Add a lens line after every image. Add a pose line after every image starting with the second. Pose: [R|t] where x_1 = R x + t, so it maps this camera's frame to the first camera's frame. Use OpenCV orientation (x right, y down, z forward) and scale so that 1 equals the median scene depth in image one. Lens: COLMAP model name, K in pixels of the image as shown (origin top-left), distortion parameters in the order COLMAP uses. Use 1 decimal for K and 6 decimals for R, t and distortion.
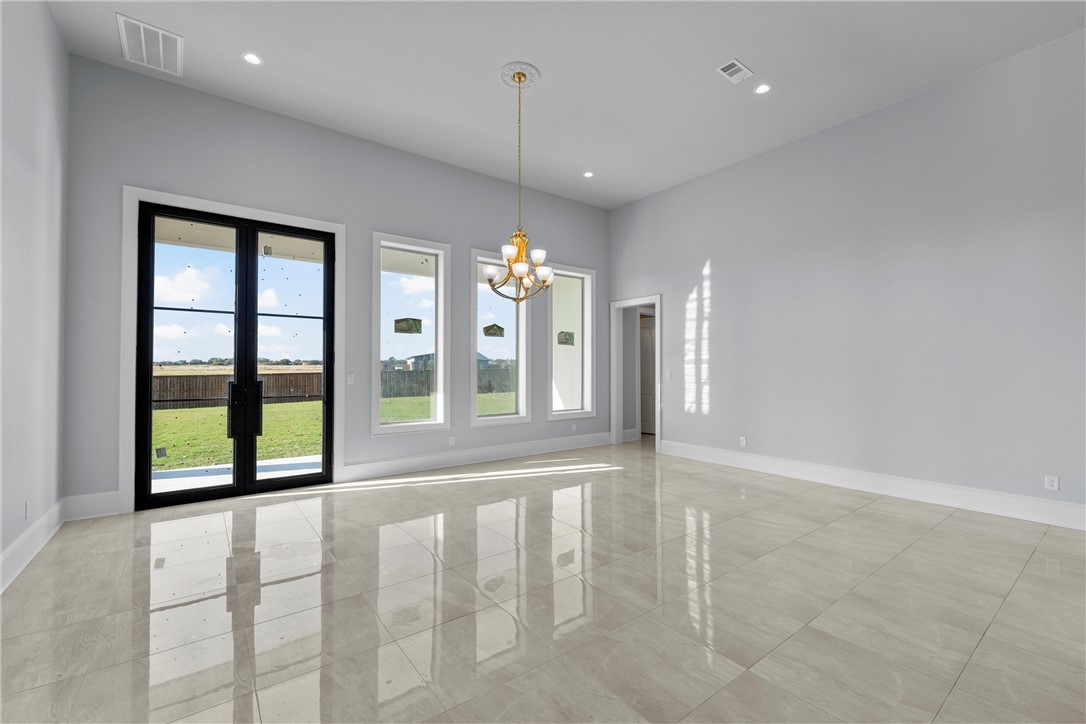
lens RADIAL K [[454.8, 0, 546.4], [0, 454.8, 362.9], [0, 0, 1]] dist [-0.001949, 0.000228]
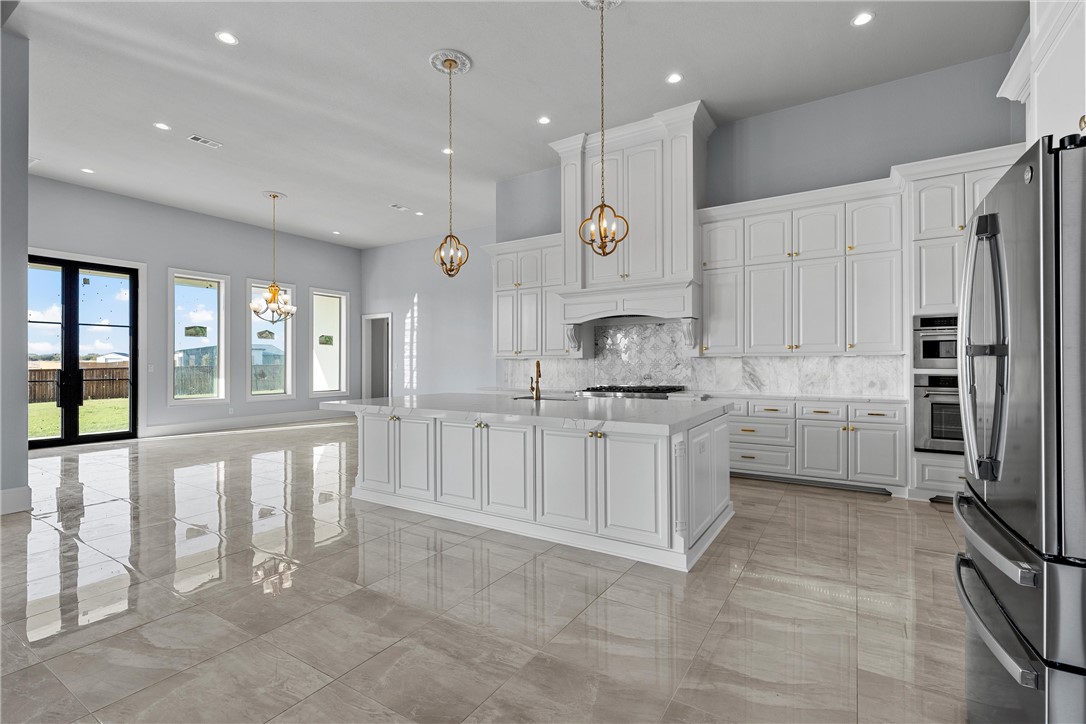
lens RADIAL K [[481.1, 0, 534.6], [0, 481.1, 360.2], [0, 0, 1]] dist [0.004425, -0.000470]
pose [[0.938917, -0.001306, 0.344140, 0.165180], [0.000001, 0.999993, 0.003792, 0.003198], [-0.344142, -0.003560, 0.938911, -0.745156]]
